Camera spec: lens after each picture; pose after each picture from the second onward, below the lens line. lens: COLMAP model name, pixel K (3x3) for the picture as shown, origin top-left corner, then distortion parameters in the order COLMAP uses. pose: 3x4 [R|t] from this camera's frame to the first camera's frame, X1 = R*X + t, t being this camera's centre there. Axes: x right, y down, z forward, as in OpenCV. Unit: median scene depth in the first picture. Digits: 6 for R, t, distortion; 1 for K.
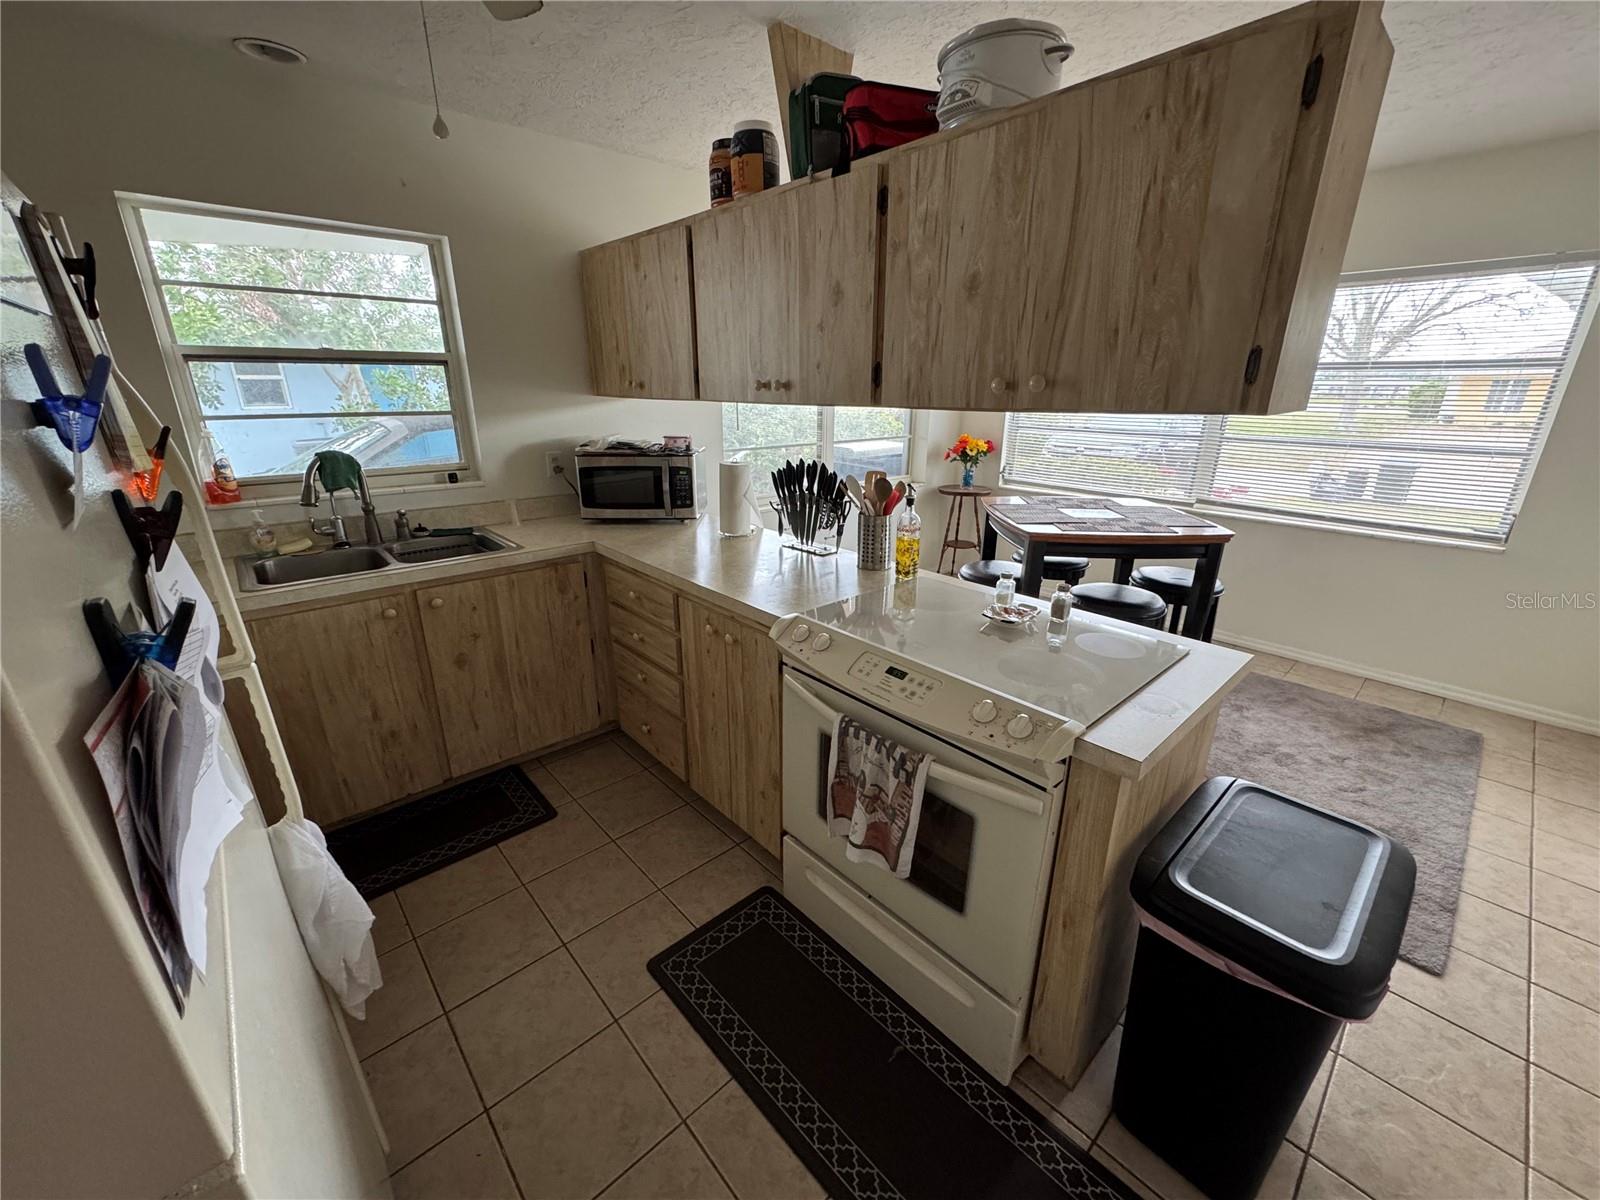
lens RADIAL K [[635.3, 0, 804.6], [0, 635.3, 598.8], [0, 0, 1]] dist [-0.002886, 0.000281]
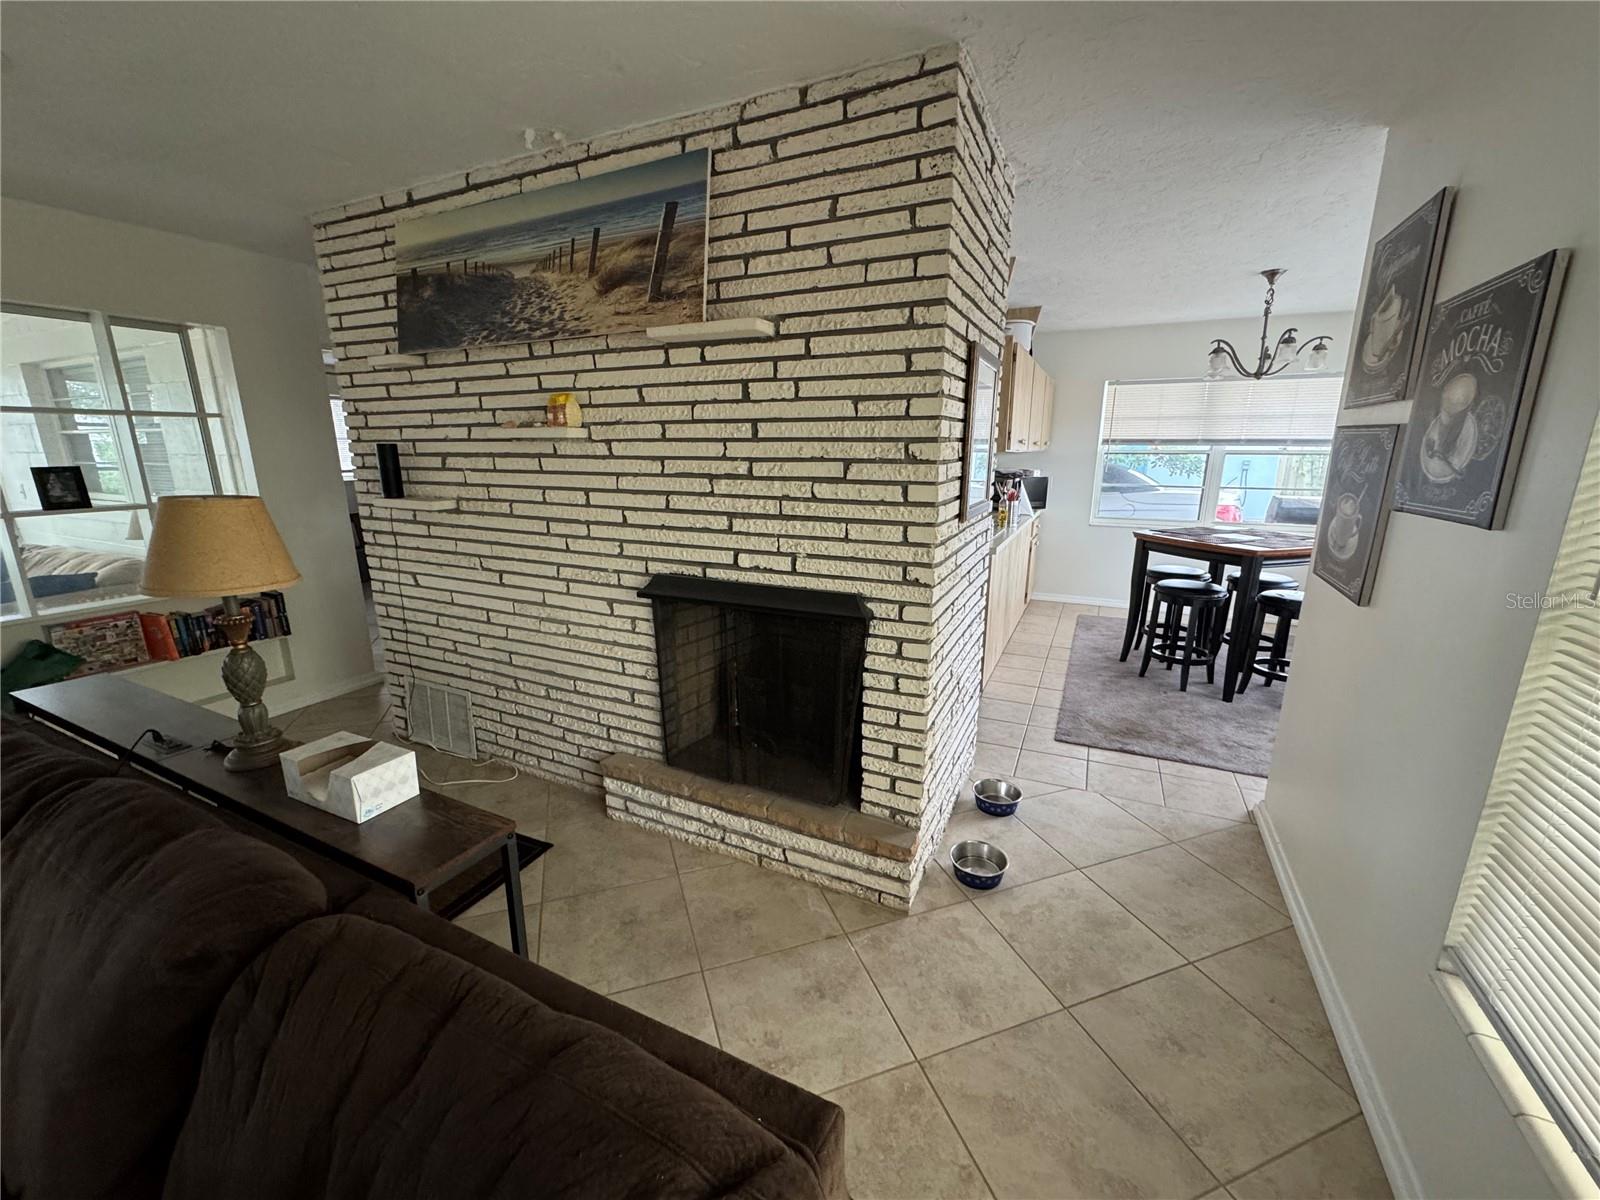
lens RADIAL K [[635.3, 0, 798.9], [0, 635.3, 600.7], [0, 0, 1]] dist [-0.002886, 0.000281]
pose [[0.376967, 0.215214, -0.900877, 1.614947], [-0.295900, 0.949644, 0.103047, 0.155653], [0.877690, 0.227724, 0.421666, -0.405669]]
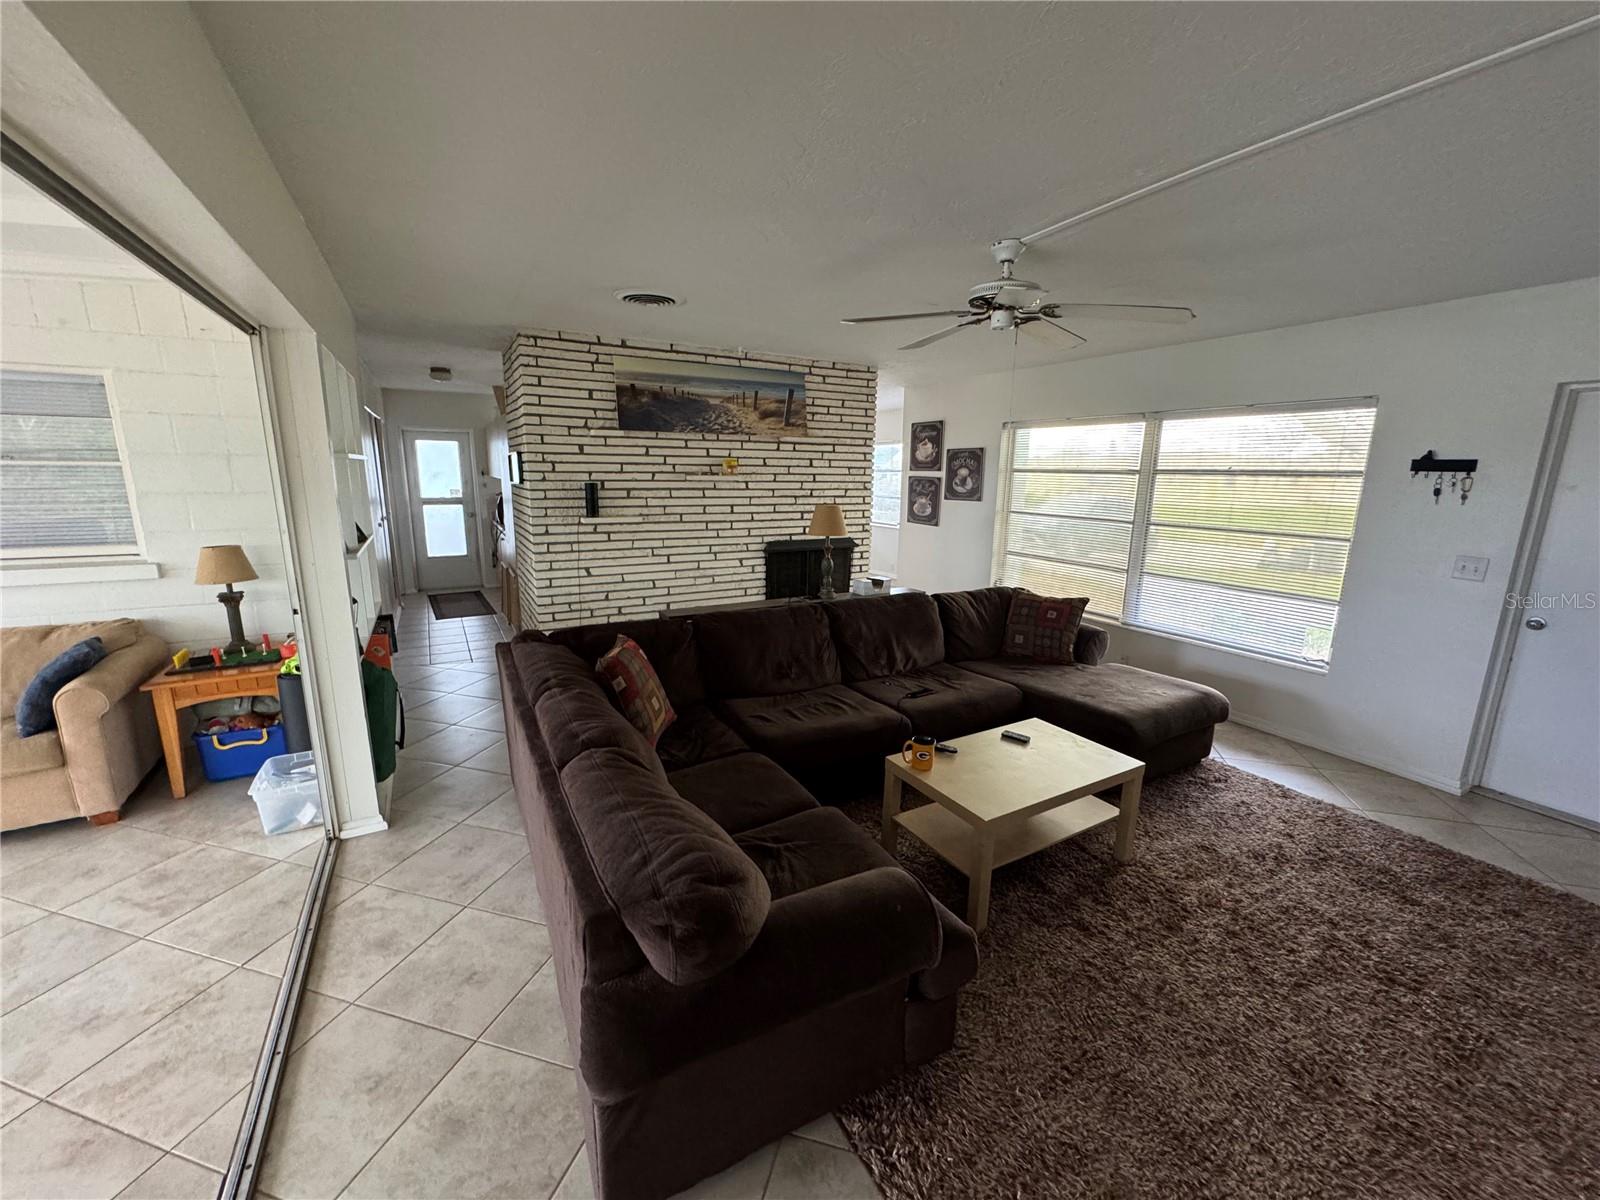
lens RADIAL K [[635.3, 0, 797.8], [0, 635.3, 599.3], [0, 0, 1]] dist [-0.002886, 0.000281]
pose [[0.975621, 0.049630, -0.213779, 1.215132], [-0.076966, 0.989602, -0.121509, 0.712613], [0.205525, 0.135001, 0.969296, -2.179531]]
